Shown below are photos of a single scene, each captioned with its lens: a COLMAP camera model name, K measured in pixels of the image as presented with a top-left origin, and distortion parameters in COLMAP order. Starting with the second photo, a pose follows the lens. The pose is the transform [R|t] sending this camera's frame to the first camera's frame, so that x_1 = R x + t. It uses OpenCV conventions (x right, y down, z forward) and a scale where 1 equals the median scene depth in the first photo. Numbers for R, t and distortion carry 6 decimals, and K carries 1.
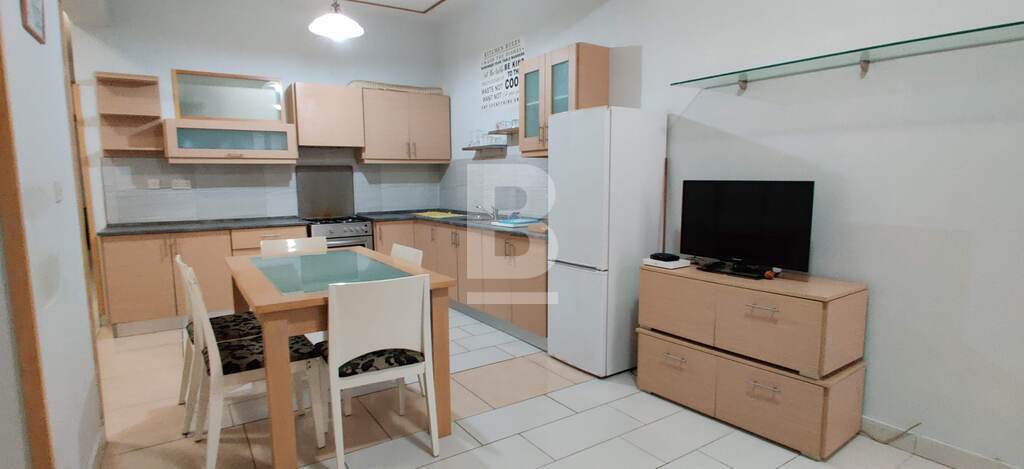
lens RADIAL K [[508.2, 0, 509.5], [0, 508.2, 232.6], [0, 0, 1]] dist [-0.008835, -0.002299]
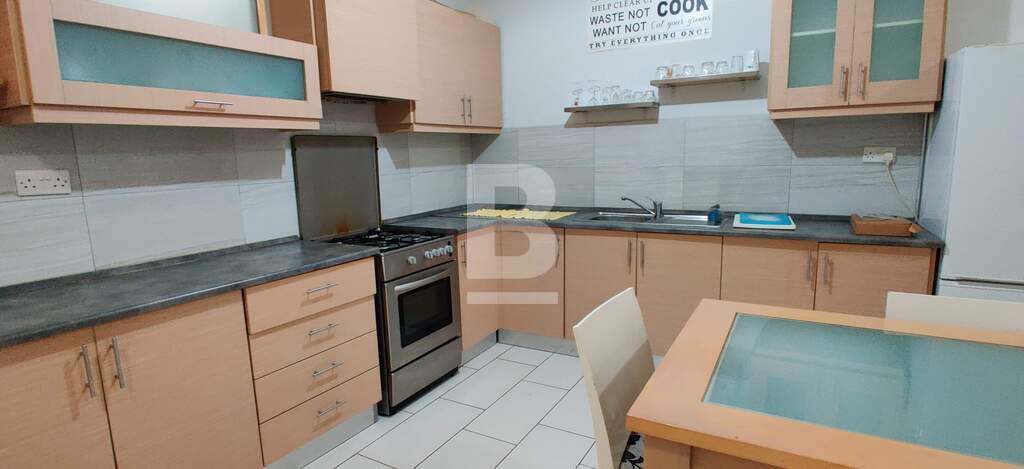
lens RADIAL K [[508.2, 0, 507.6], [0, 508.2, 236.5], [0, 0, 1]] dist [-0.008835, -0.002299]
pose [[0.892675, -0.086506, 0.442320, -0.489312], [0.065989, 0.995917, 0.061597, -0.053399], [-0.445843, -0.025798, 0.894739, 0.492352]]
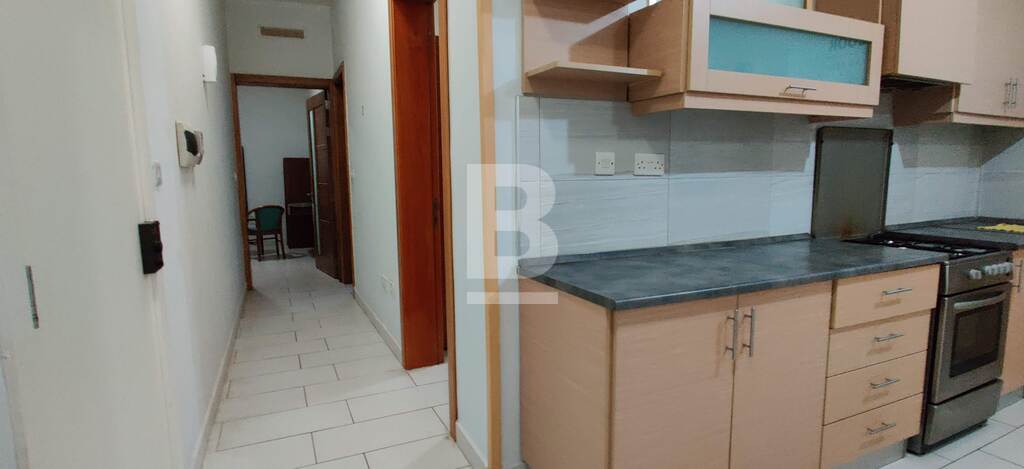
lens RADIAL K [[508.2, 0, 511.0], [0, 508.2, 238.4], [0, 0, 1]] dist [-0.008835, -0.002299]
pose [[0.991074, 0.013501, -0.132627, -0.677720], [-0.010808, 0.999721, 0.021005, -0.038470], [0.132874, -0.019384, 0.990943, 0.532300]]
